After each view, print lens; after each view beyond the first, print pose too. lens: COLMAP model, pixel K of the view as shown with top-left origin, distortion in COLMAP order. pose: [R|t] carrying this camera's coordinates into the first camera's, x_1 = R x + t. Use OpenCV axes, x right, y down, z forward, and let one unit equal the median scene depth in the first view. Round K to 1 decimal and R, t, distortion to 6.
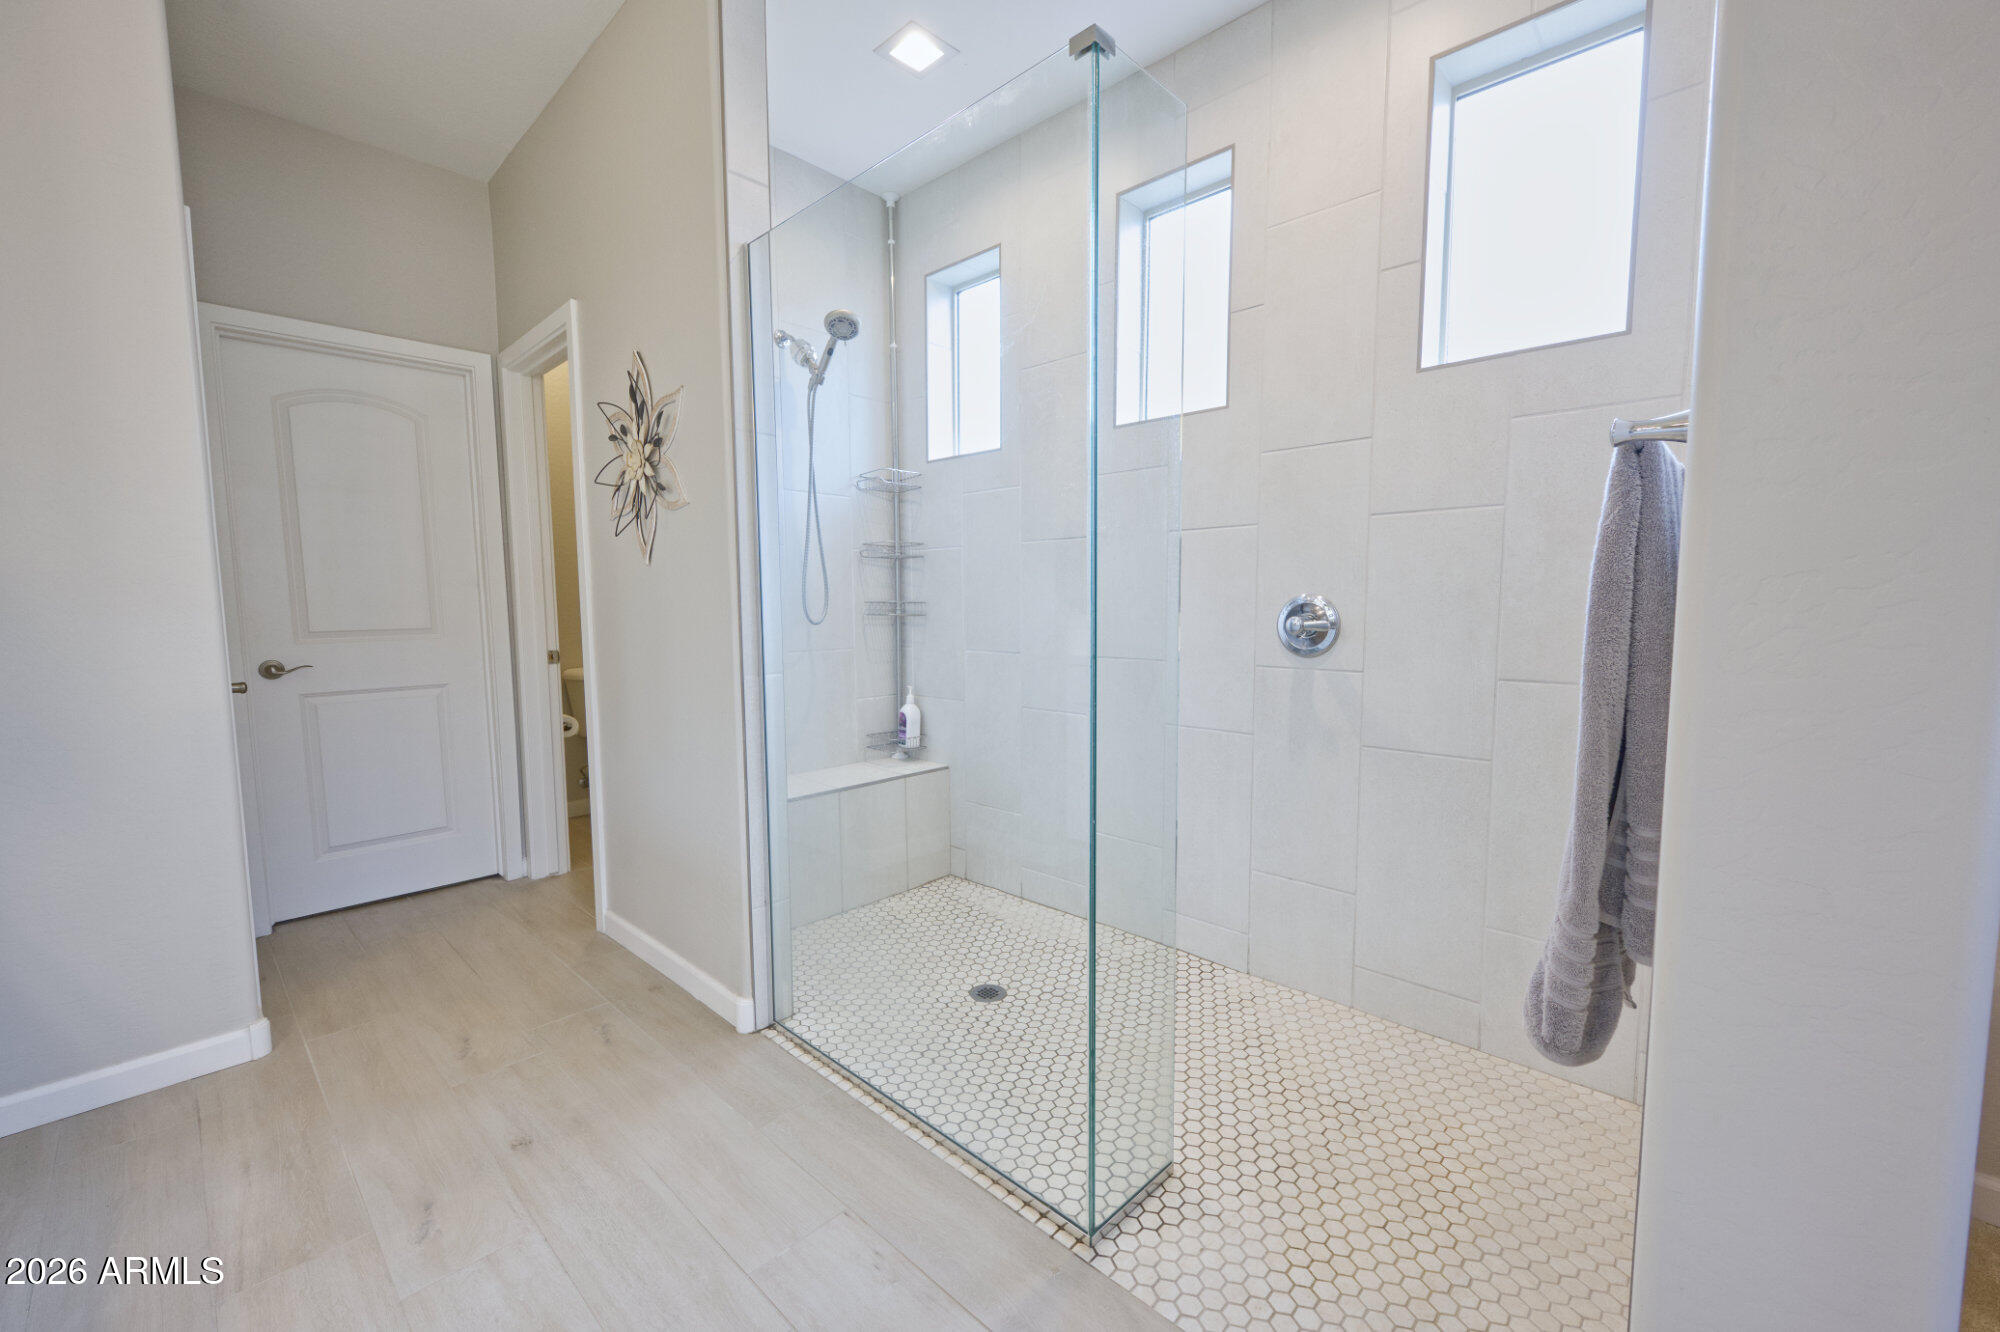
lens RADIAL K [[795.7, 0, 1007.1], [0, 795.7, 673.0], [0, 0, 1]] dist [0.000524, -0.001186]
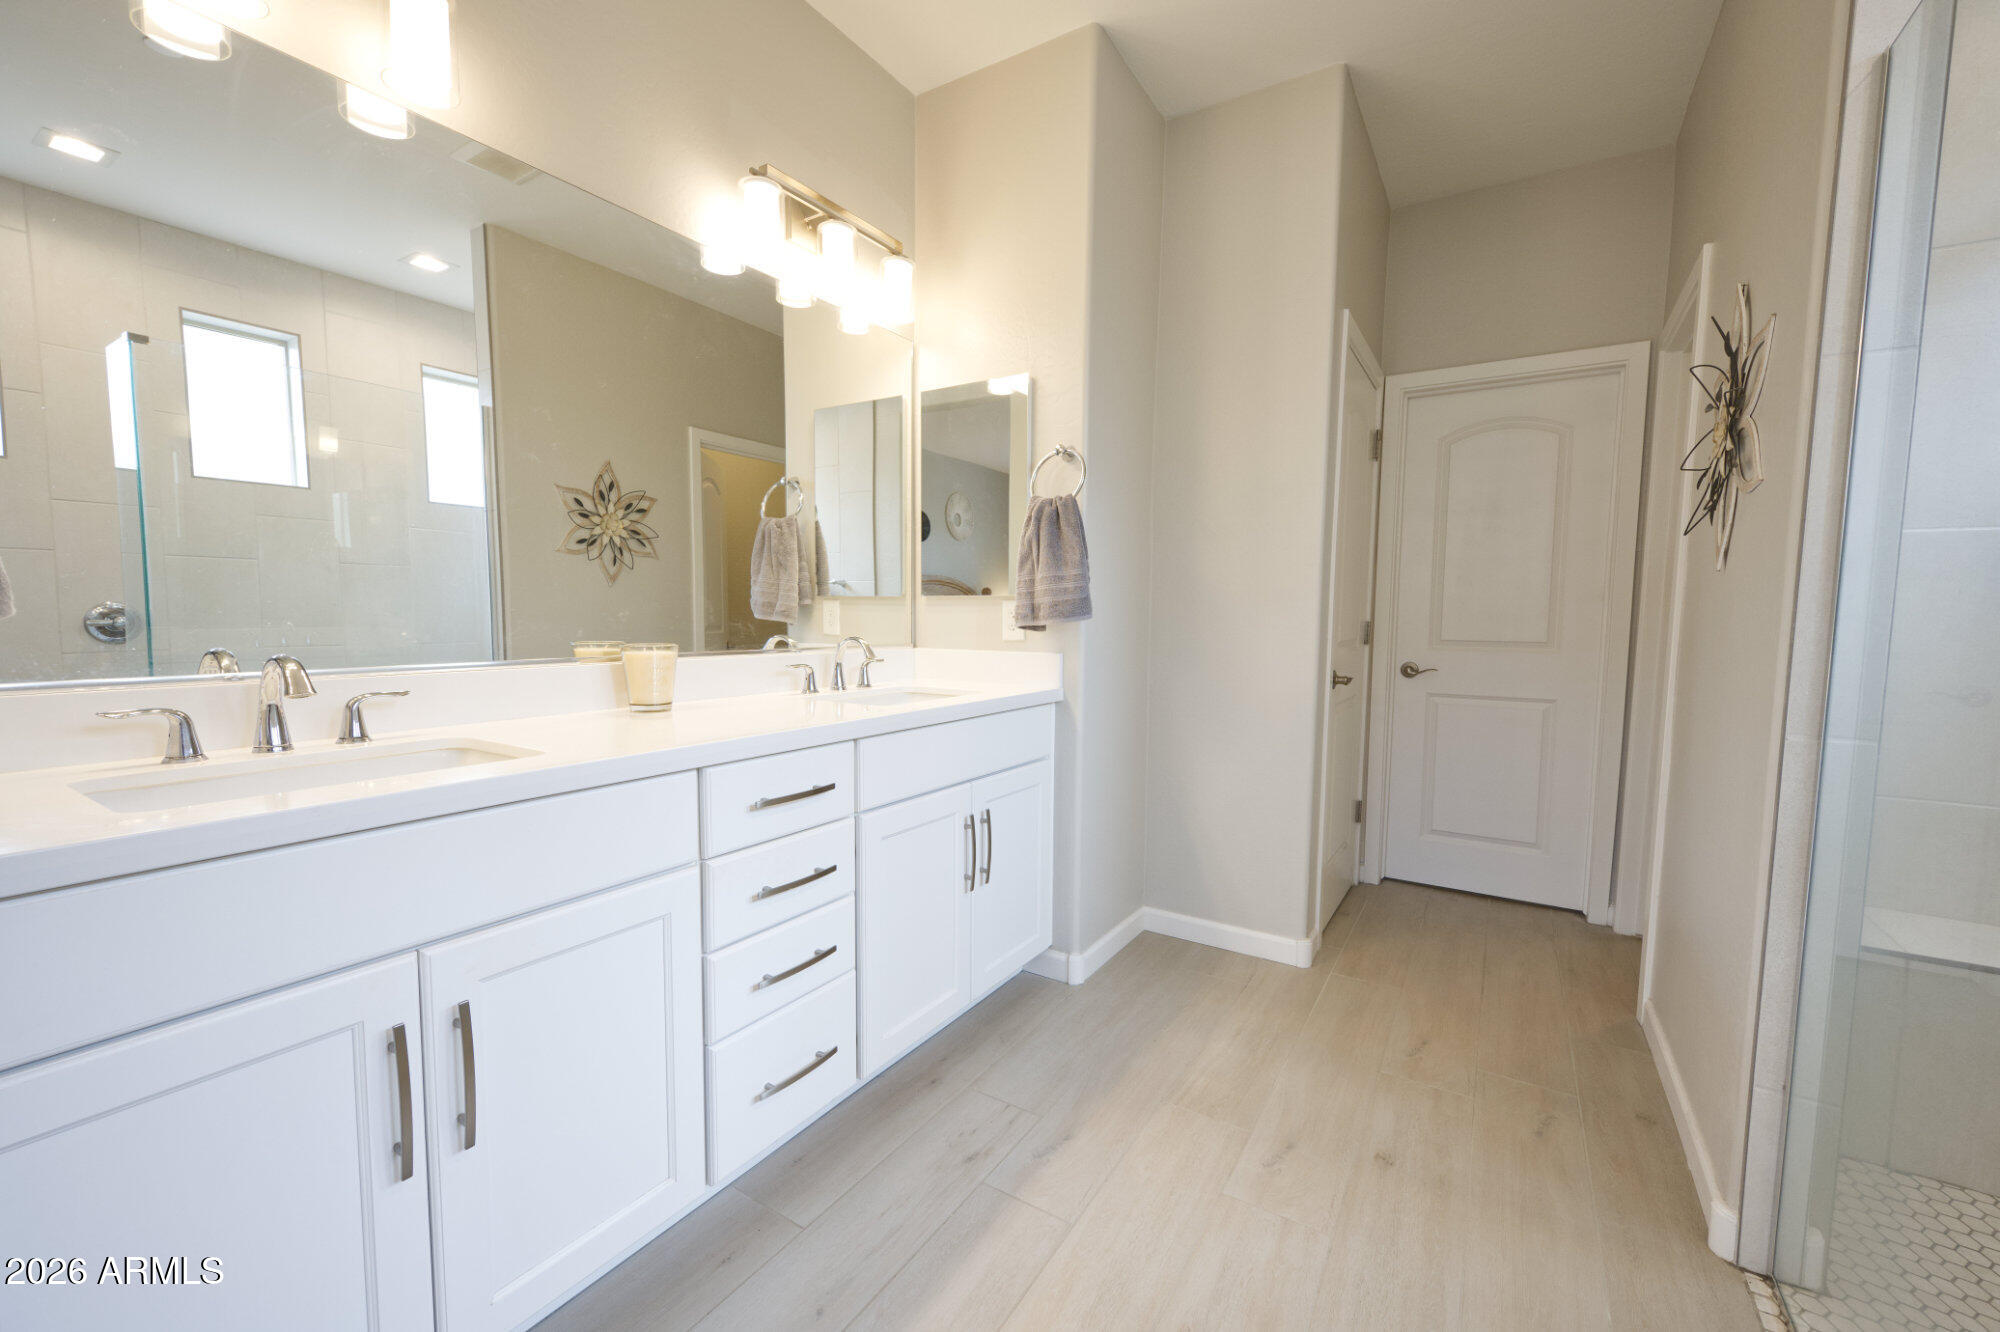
lens RADIAL K [[795.7, 0, 1007.1], [0, 795.7, 673.0], [0, 0, 1]] dist [0.000524, -0.001186]
pose [[0.191795, 0.086779, -0.977591, 0.135540], [-0.102577, 0.992400, 0.067969, -0.019339], [0.976060, 0.087242, 0.199239, 0.177372]]
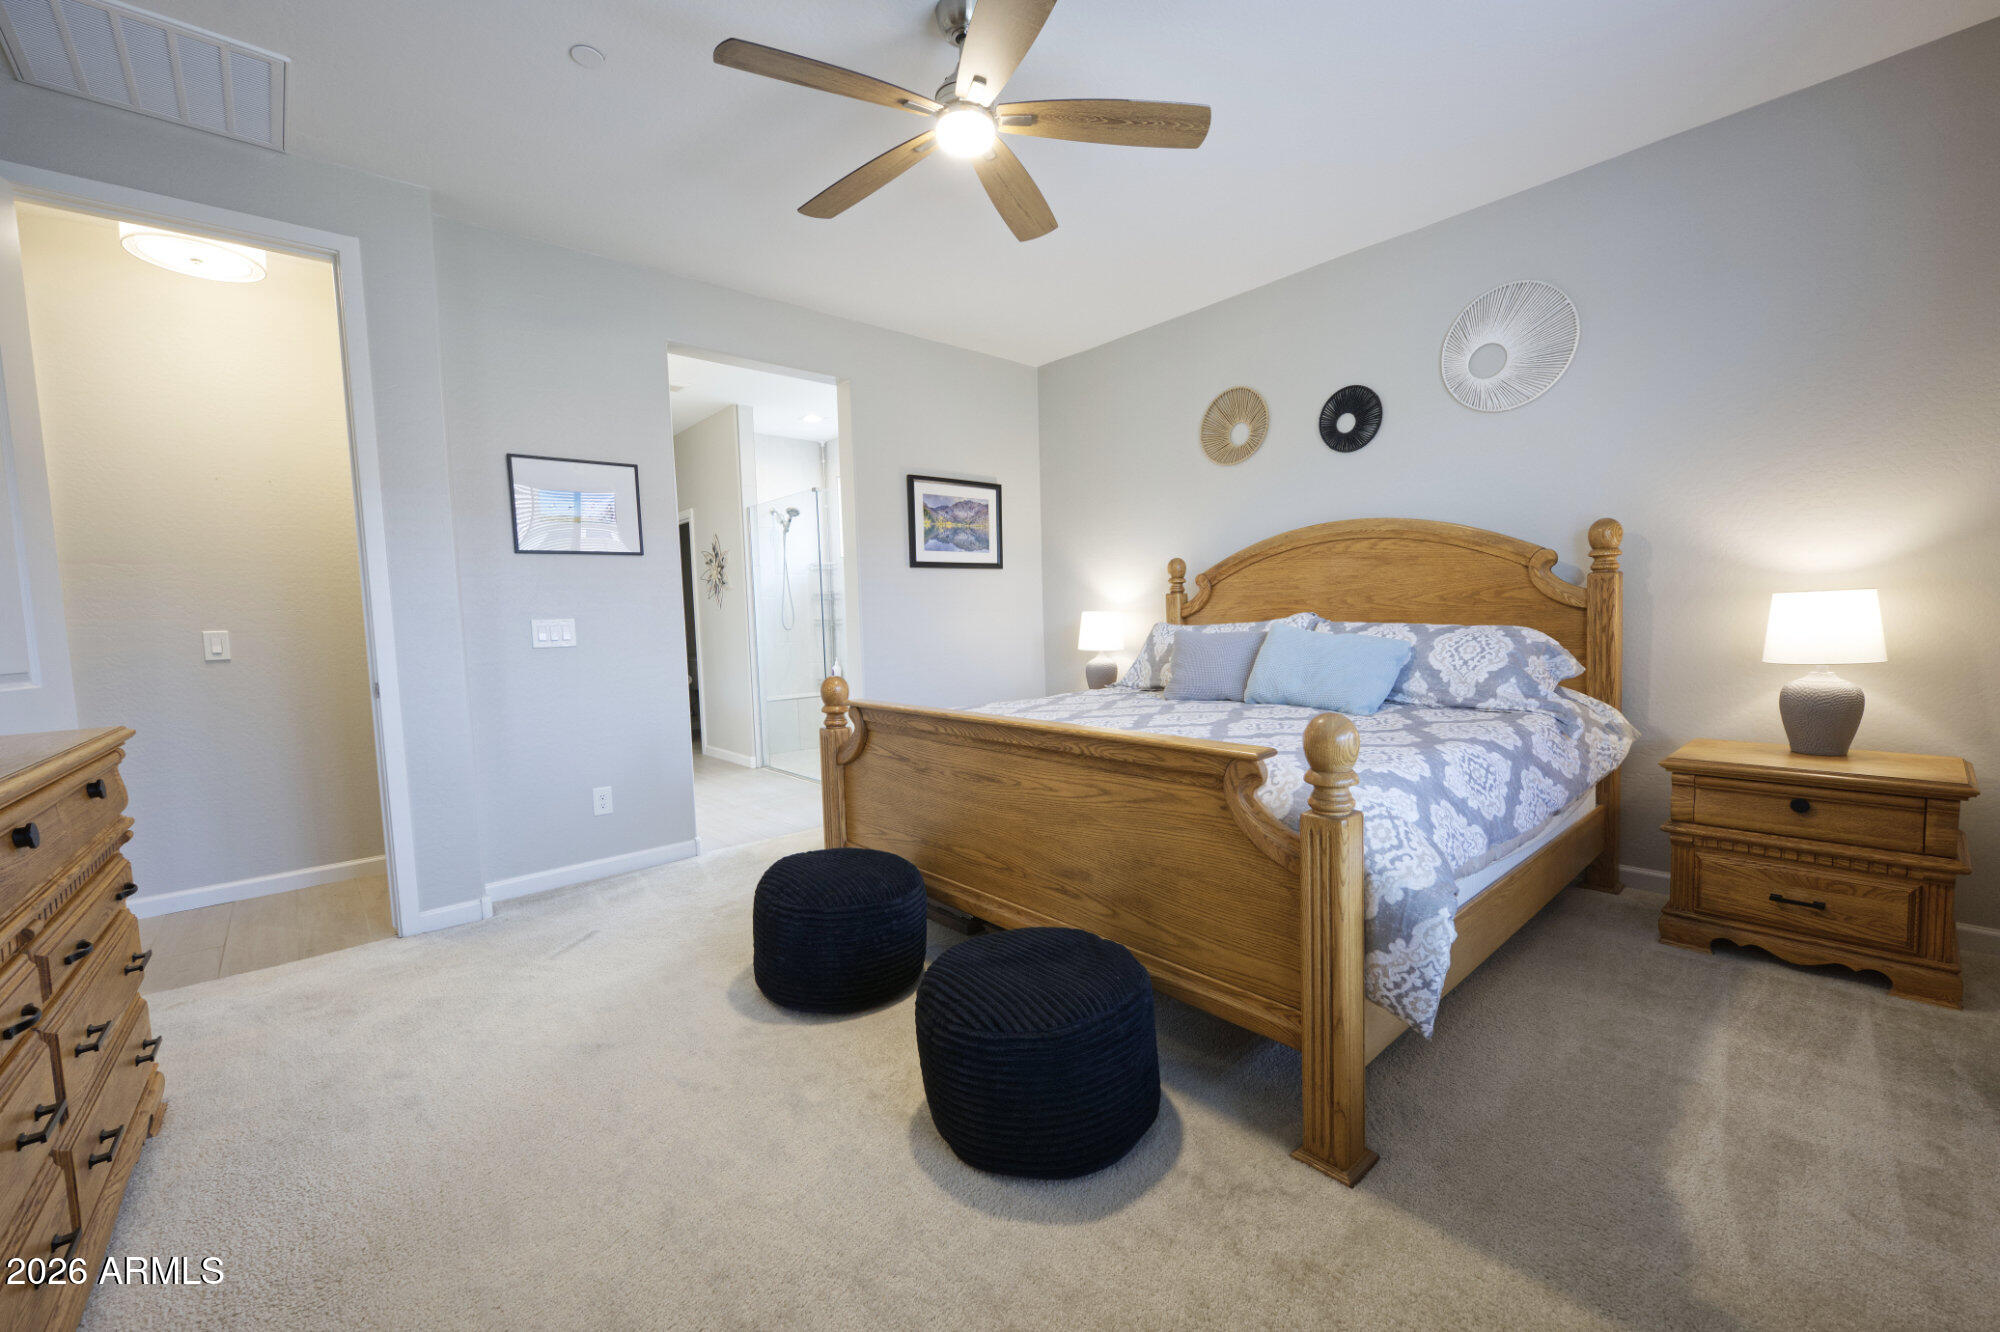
lens RADIAL K [[795.7, 0, 1007.1], [0, 795.7, 673.0], [0, 0, 1]] dist [0.000524, -0.001186]
pose [[0.994758, -0.018694, -0.100534, 0.713950], [0.017466, 0.999762, -0.013083, 0.123496], [0.100755, 0.011258, 0.994848, -1.442523]]
